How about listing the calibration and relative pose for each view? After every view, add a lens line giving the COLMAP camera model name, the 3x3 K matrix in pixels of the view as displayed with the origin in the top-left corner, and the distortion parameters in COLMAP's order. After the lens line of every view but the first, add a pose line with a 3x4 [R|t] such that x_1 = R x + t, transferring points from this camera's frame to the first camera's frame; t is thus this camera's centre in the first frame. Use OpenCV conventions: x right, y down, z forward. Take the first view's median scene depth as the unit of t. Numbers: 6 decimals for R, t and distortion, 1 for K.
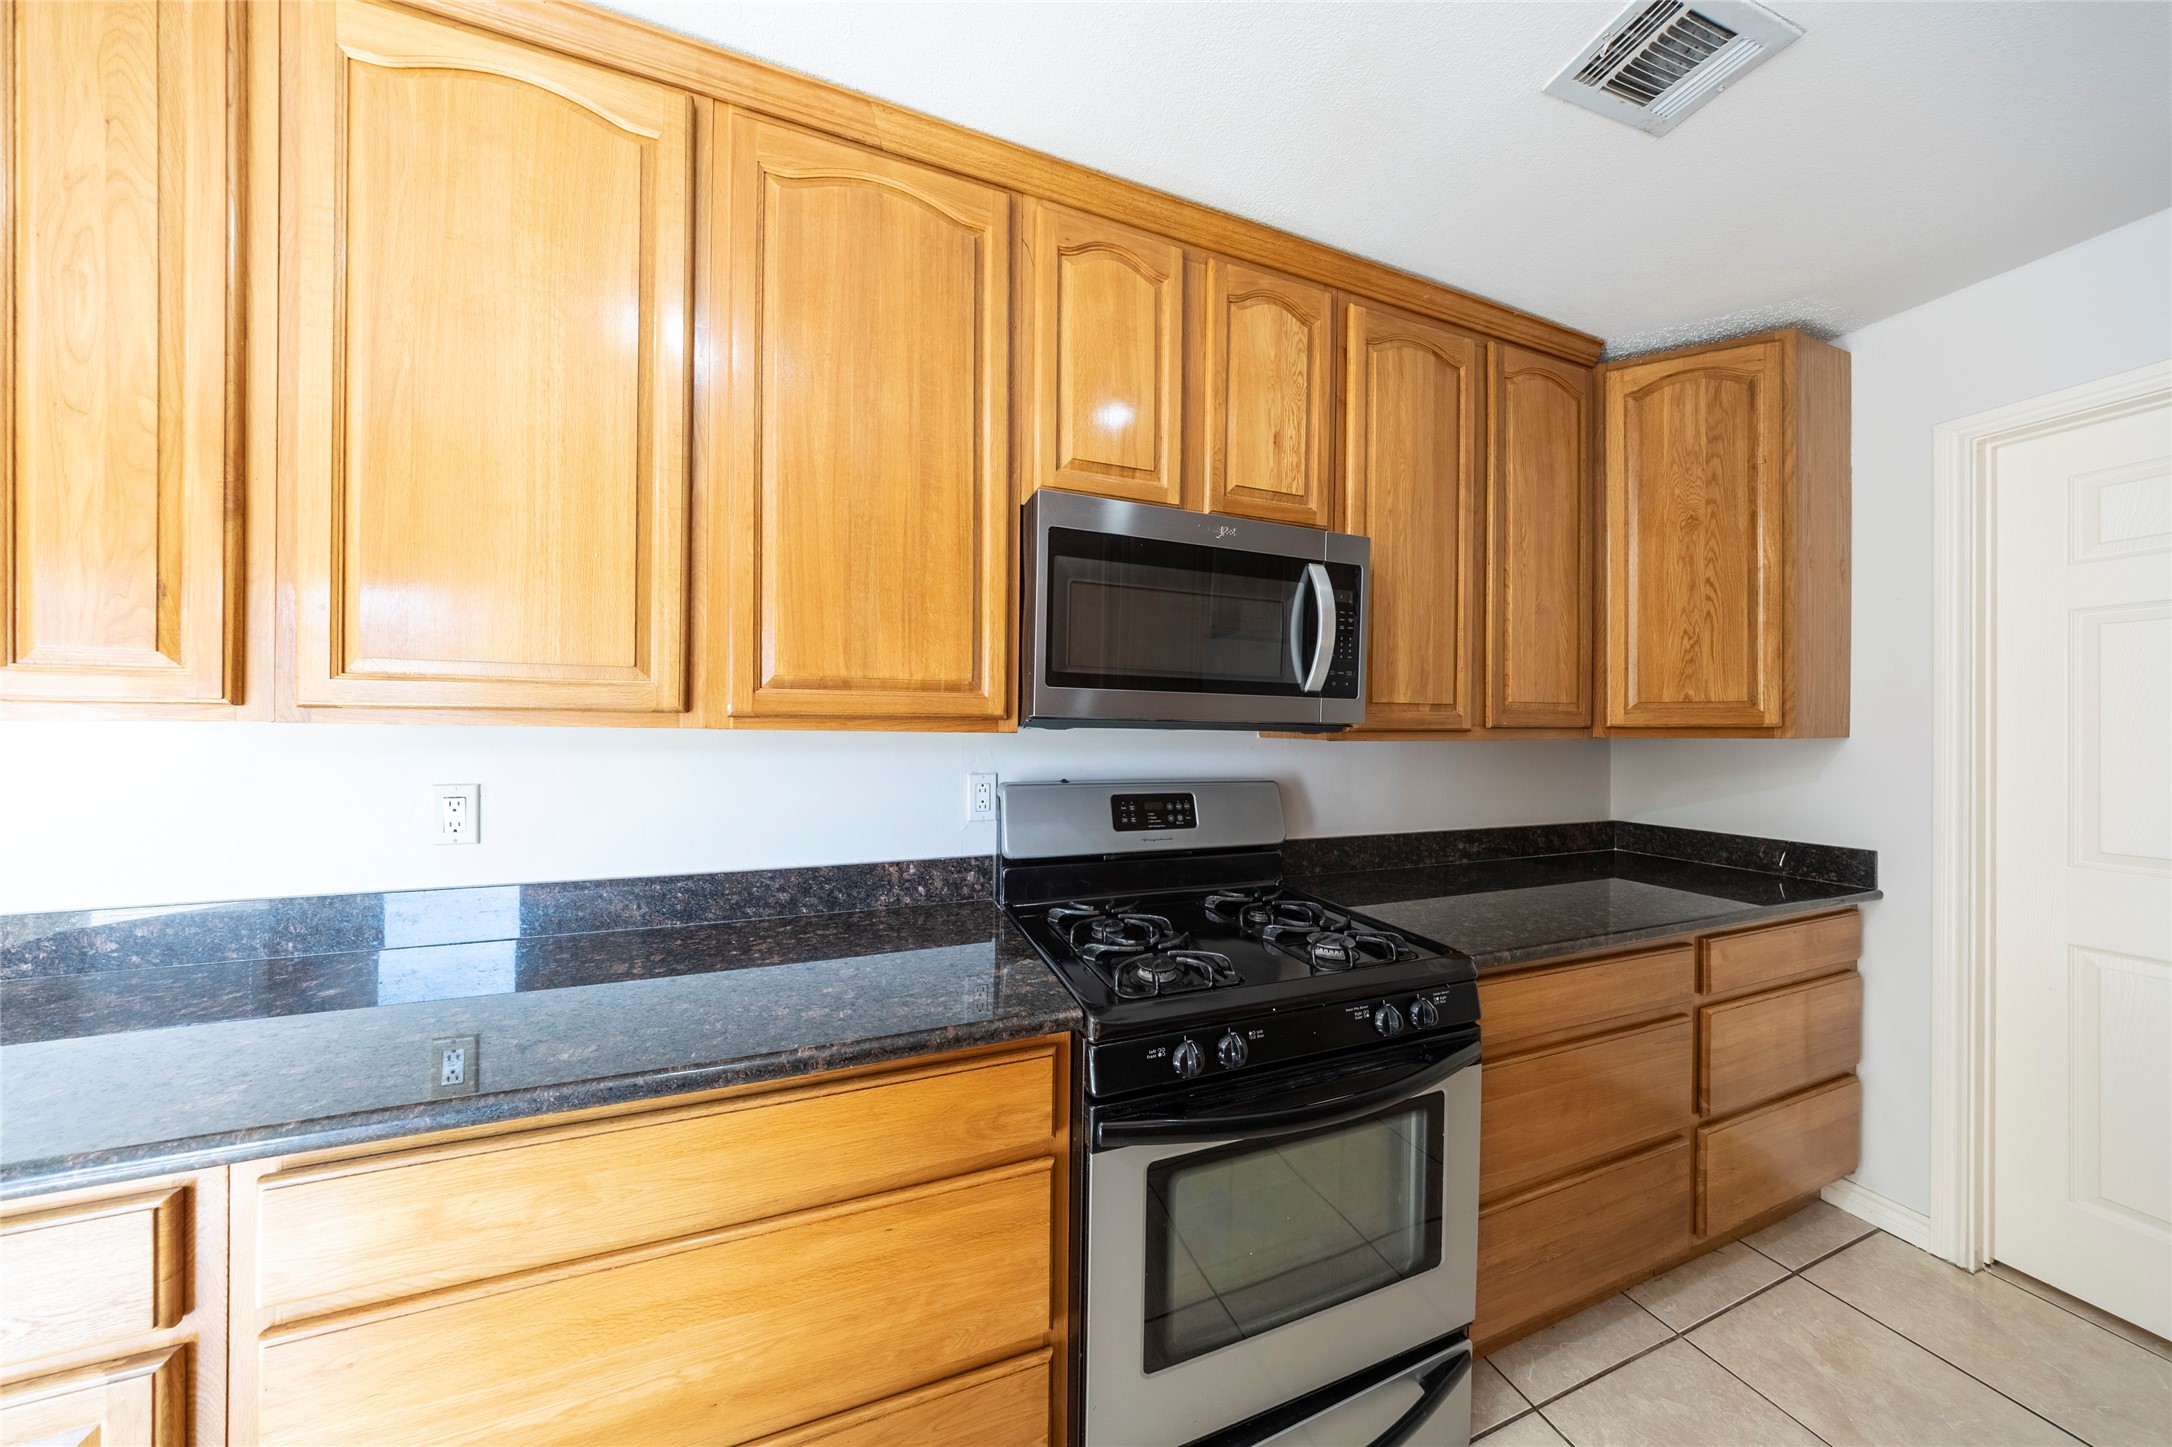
lens RADIAL K [[641.5, 0, 1081.0], [0, 641.5, 734.1], [0, 0, 1]] dist [-0.003059, -0.000008]
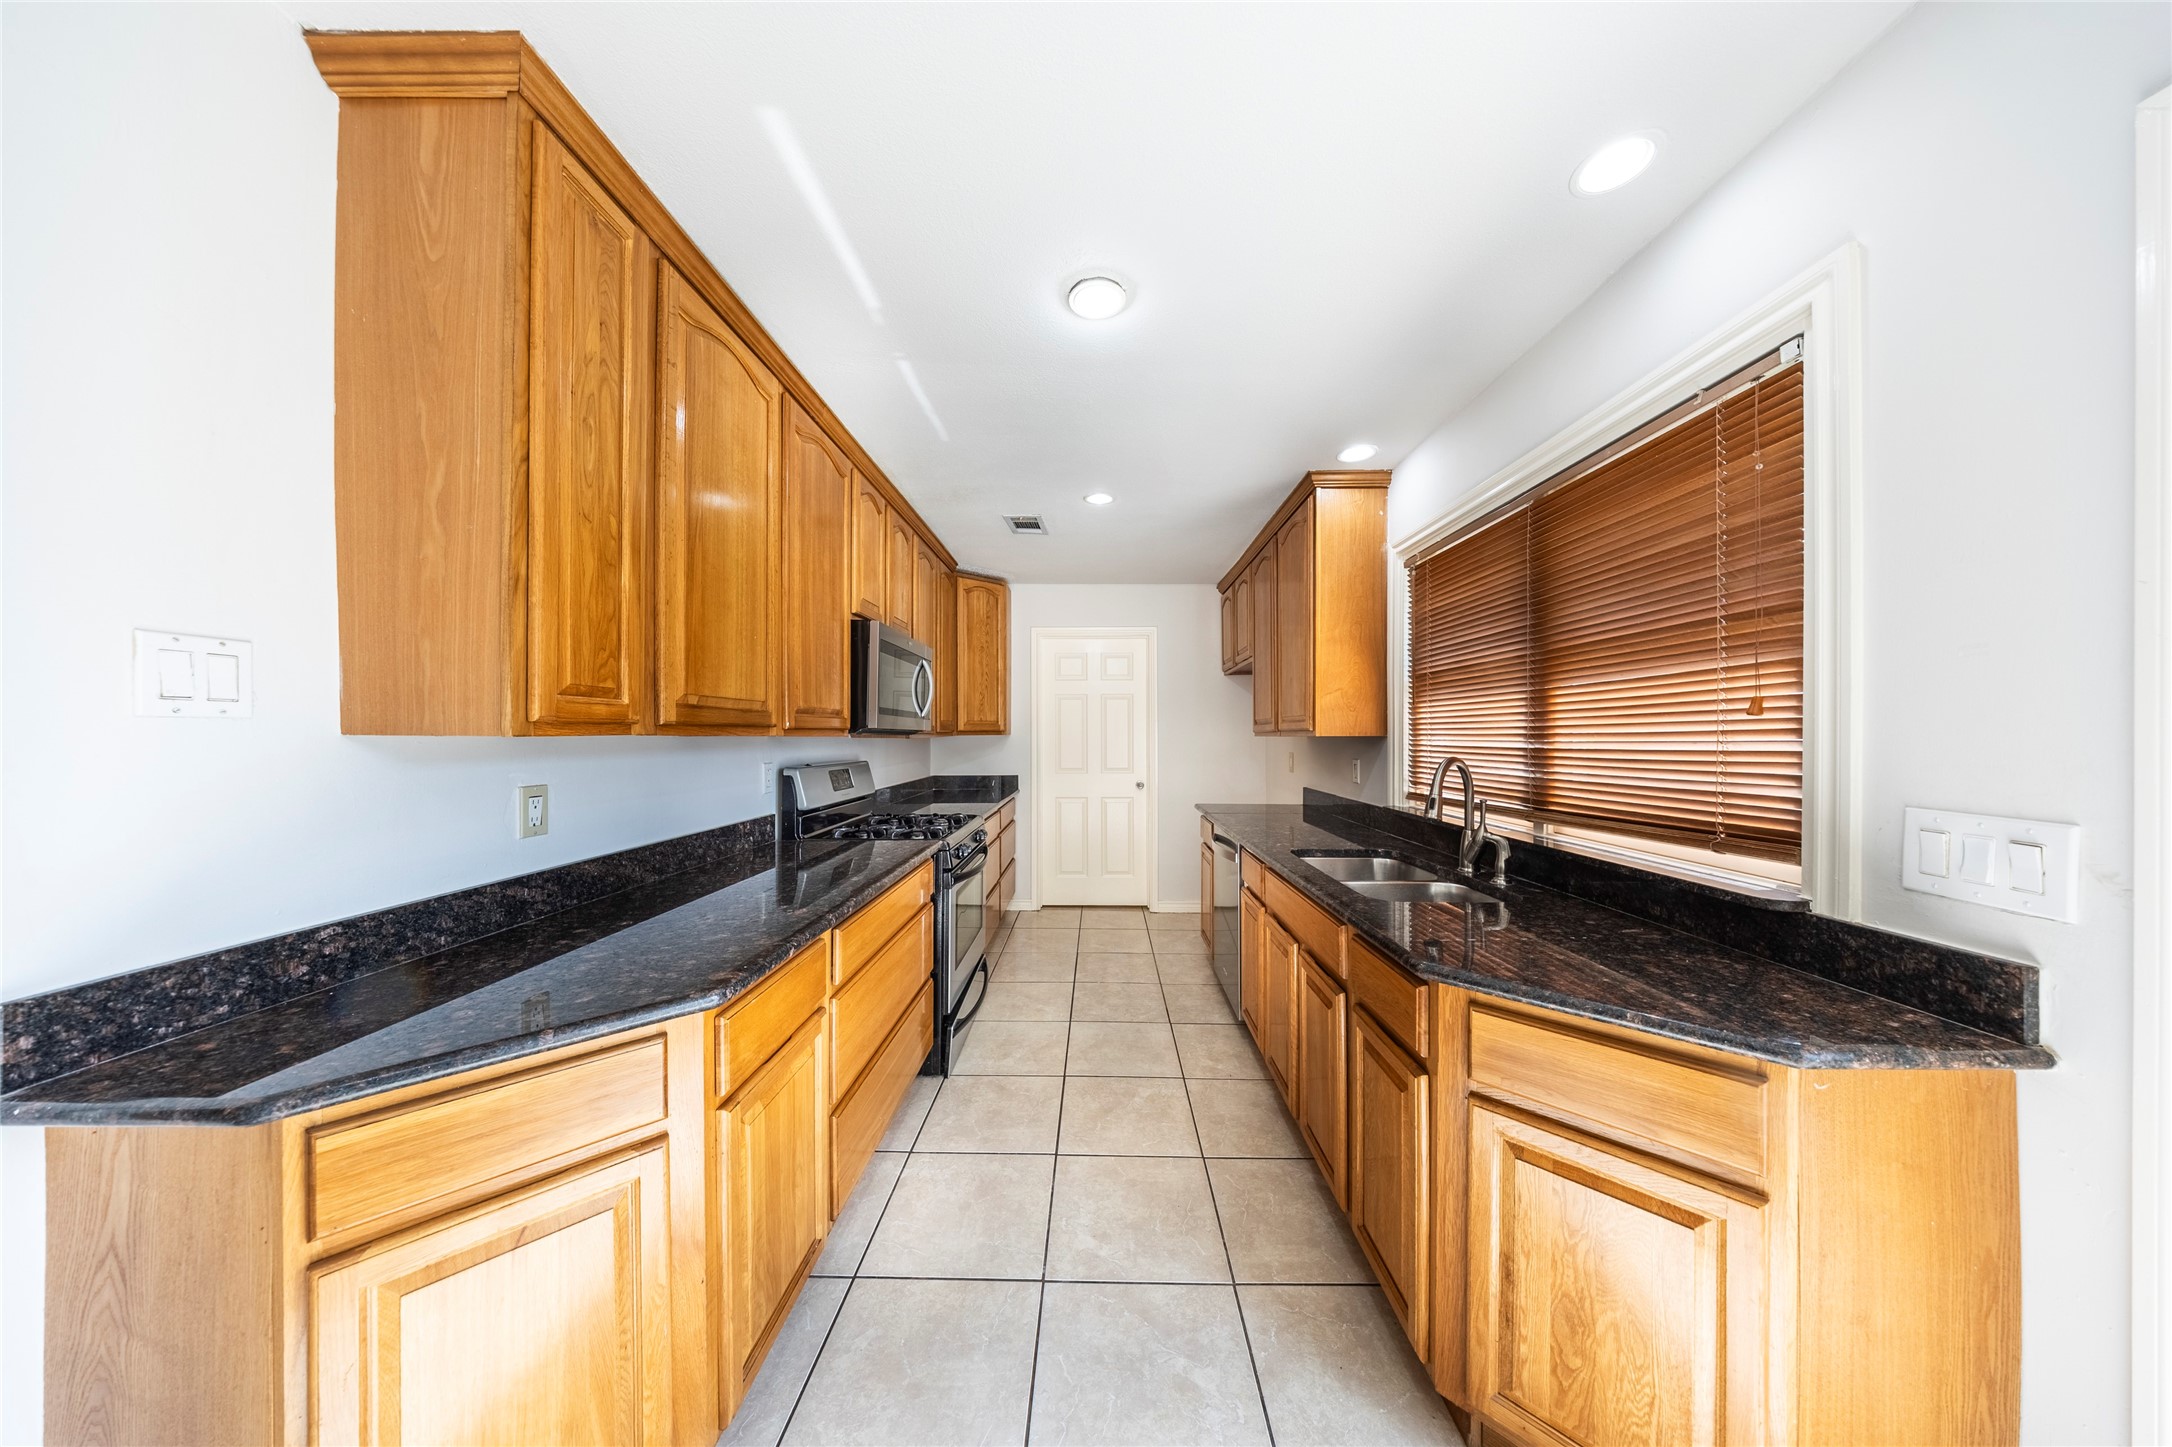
lens RADIAL K [[641.5, 0, 1100.4], [0, 641.5, 733.5], [0, 0, 1]] dist [-0.003059, -0.000008]
pose [[0.342937, -0.006291, 0.939337, -1.388140], [0.001836, 0.999980, 0.006027, -0.018448], [-0.939356, -0.000342, 0.342942, -0.318638]]
